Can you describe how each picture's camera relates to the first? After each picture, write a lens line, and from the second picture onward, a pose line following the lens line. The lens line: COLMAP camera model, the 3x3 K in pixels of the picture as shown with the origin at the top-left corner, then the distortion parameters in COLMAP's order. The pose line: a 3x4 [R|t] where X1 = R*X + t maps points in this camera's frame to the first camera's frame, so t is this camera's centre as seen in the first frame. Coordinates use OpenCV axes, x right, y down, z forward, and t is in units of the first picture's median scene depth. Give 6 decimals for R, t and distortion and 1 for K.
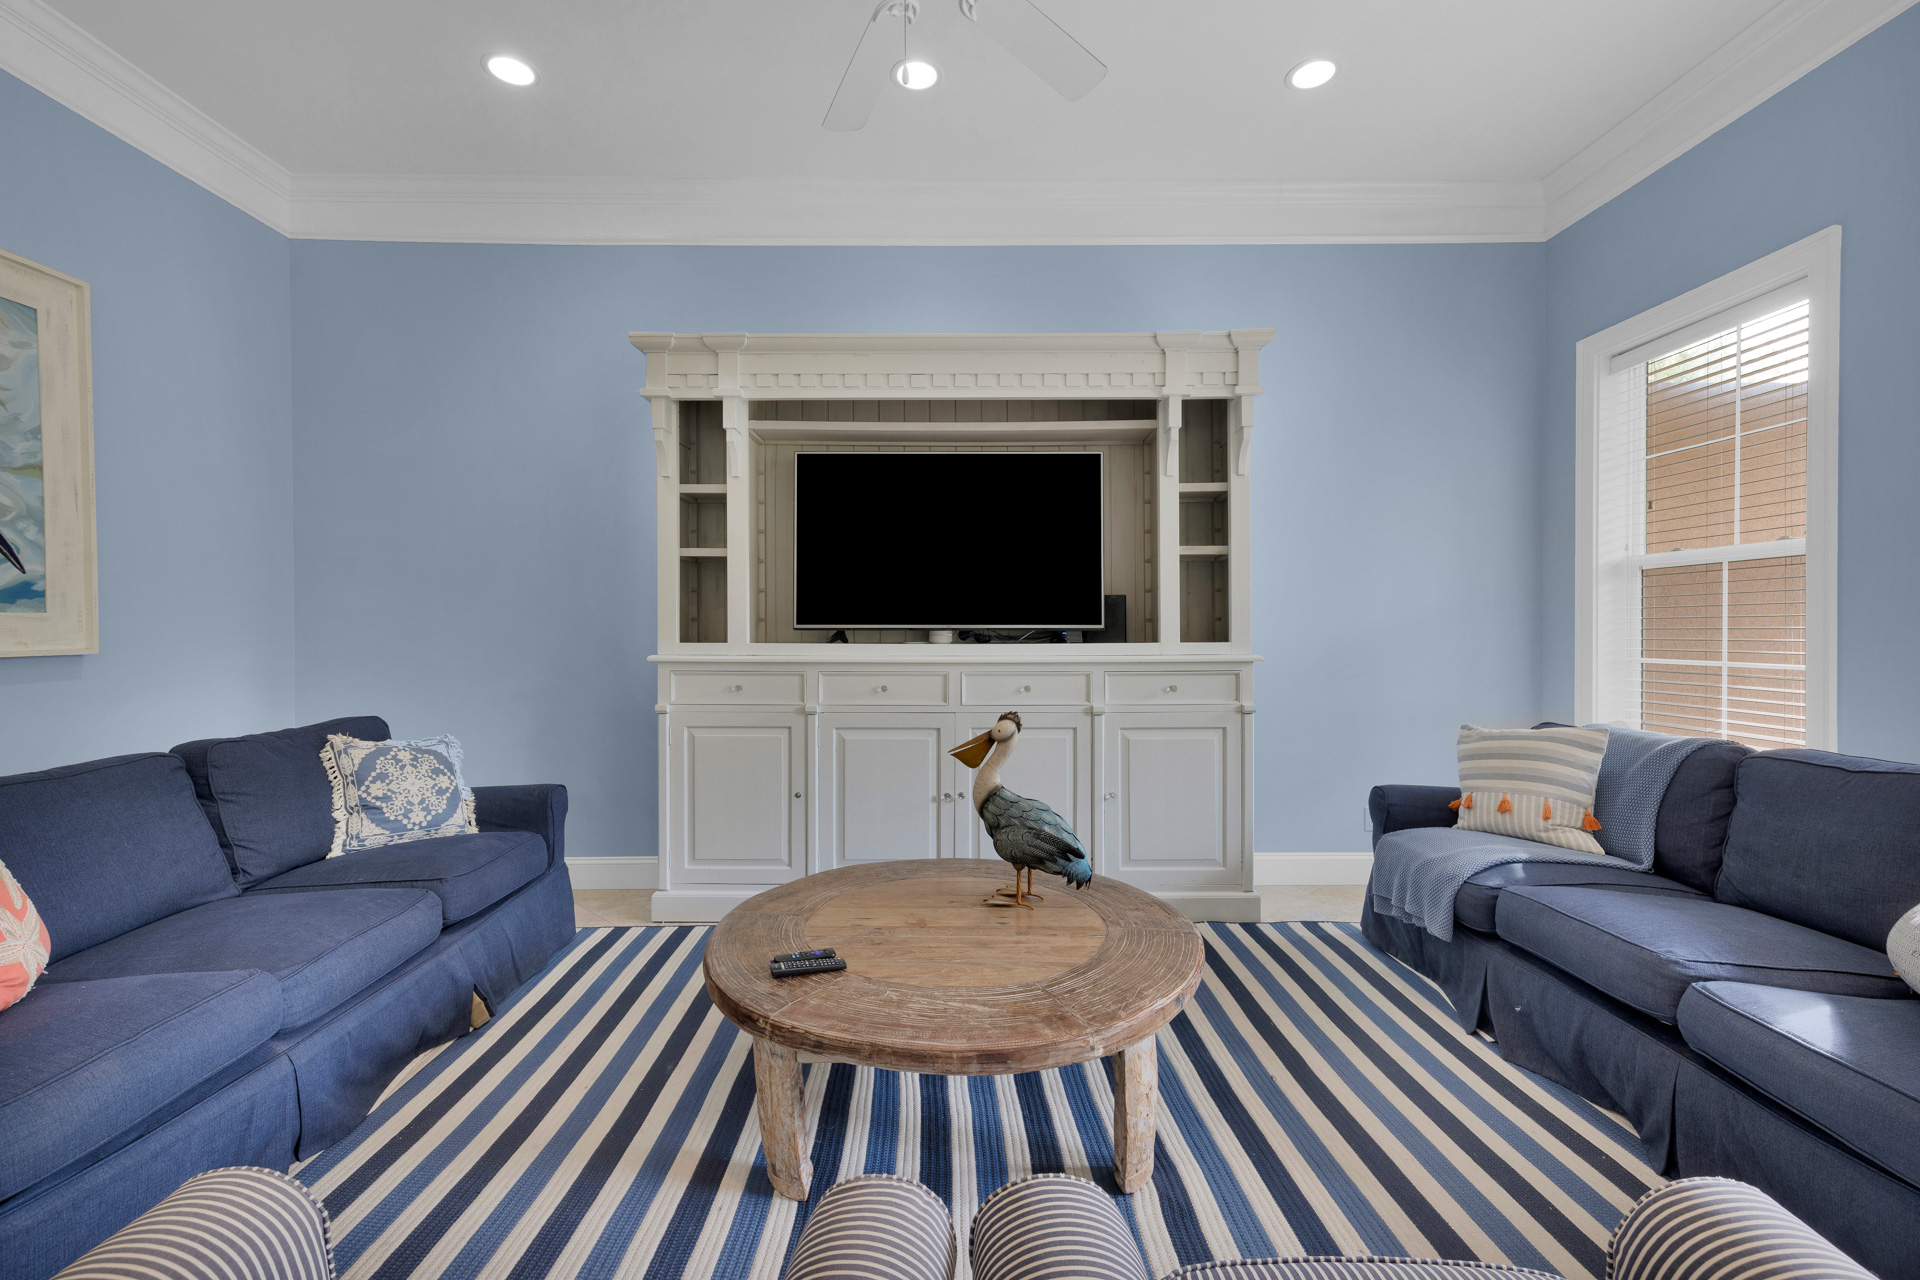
lens RADIAL K [[829.6, 0, 949.7], [0, 829.6, 640.9], [0, 0, 1]] dist [0.006406, 0.000165]
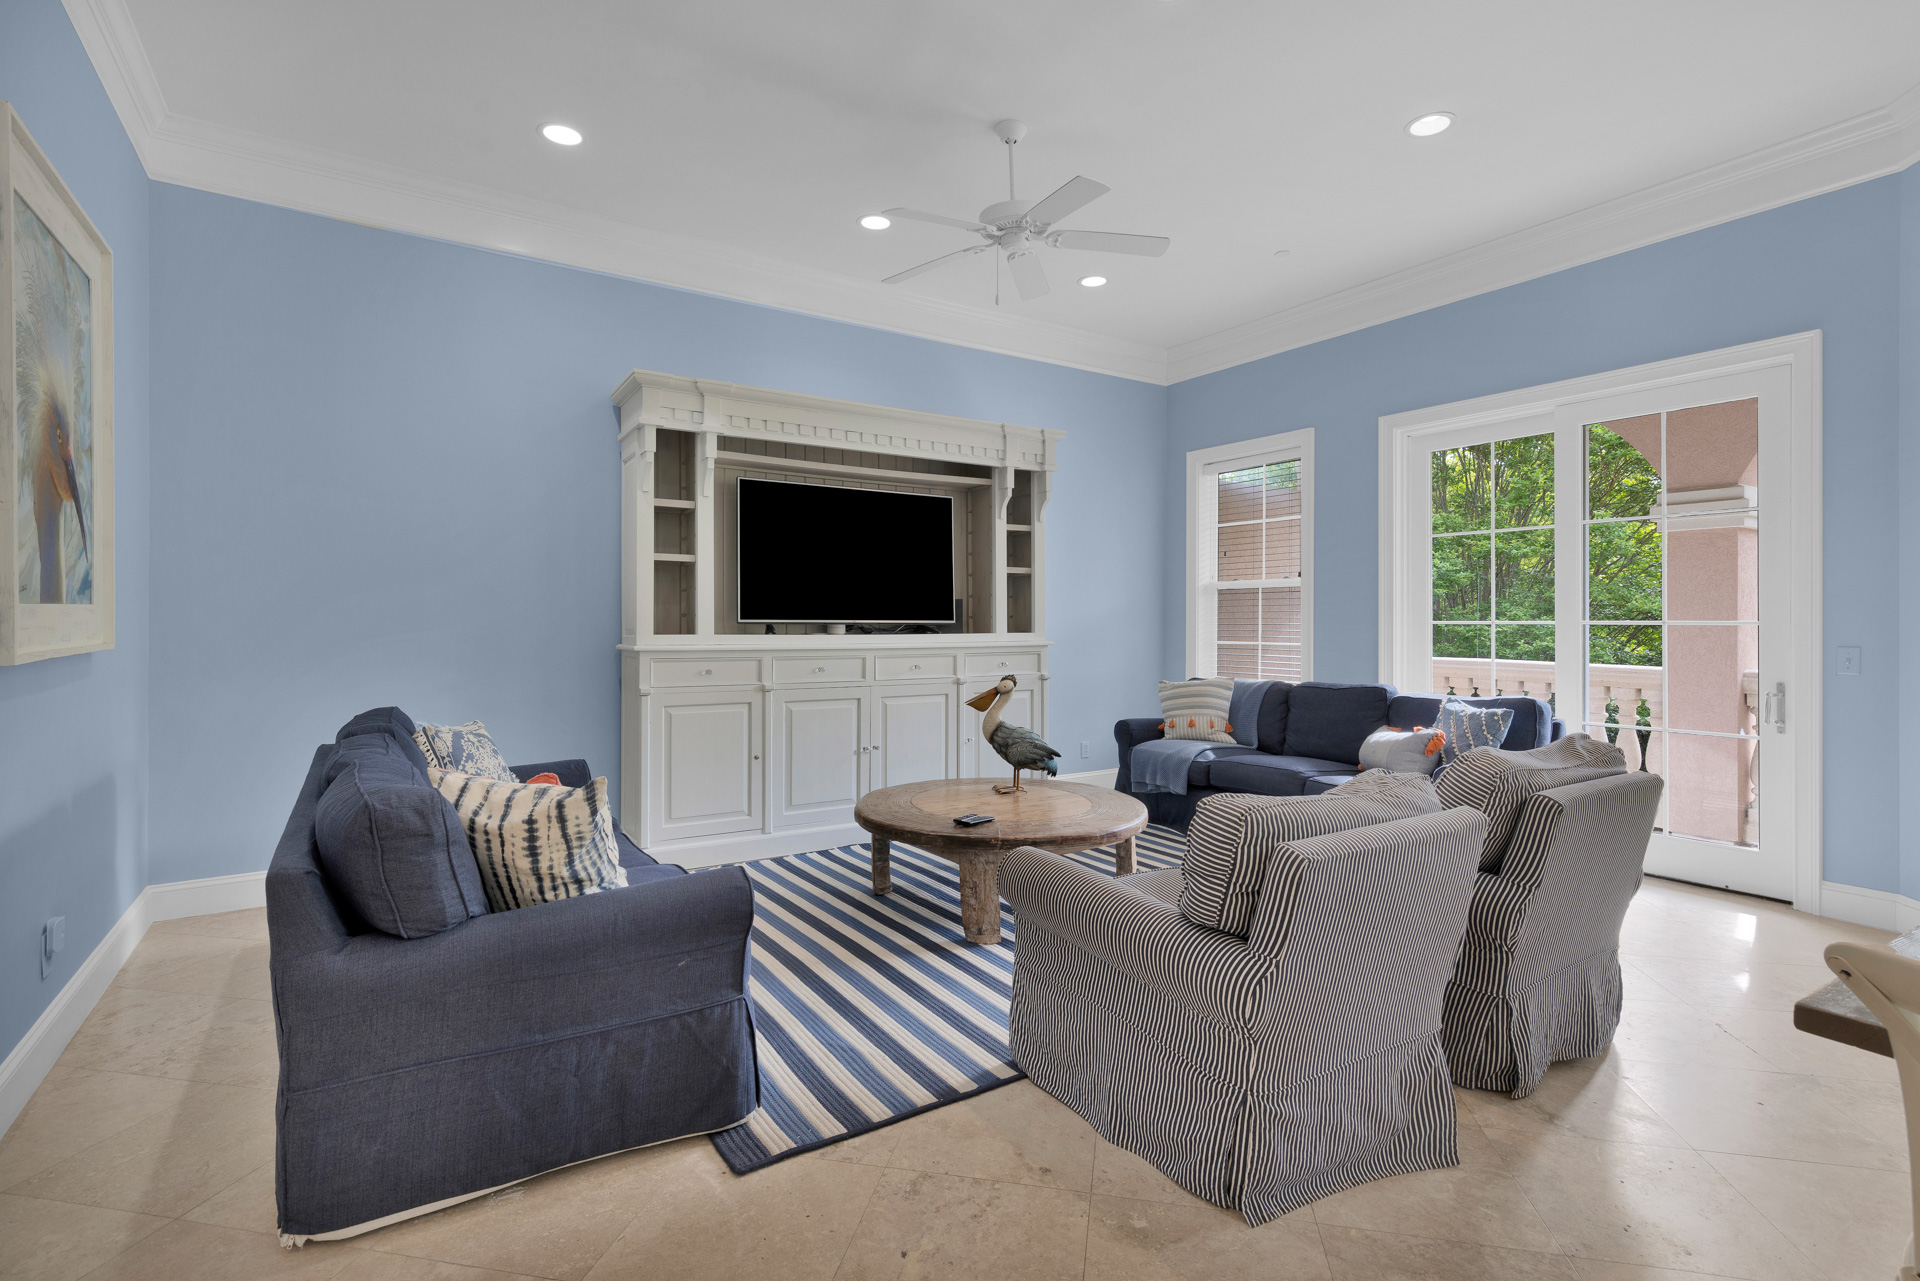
lens RADIAL K [[920.1, 0, 963.2], [0, 920.1, 627.4], [0, 0, 1]] dist [0.002800, 0.000014]
pose [[0.836783, -0.000130, 0.547534, -0.677262], [0.003802, 0.999977, -0.005573, 0.001061], [-0.547521, 0.006745, 0.836765, -0.318225]]
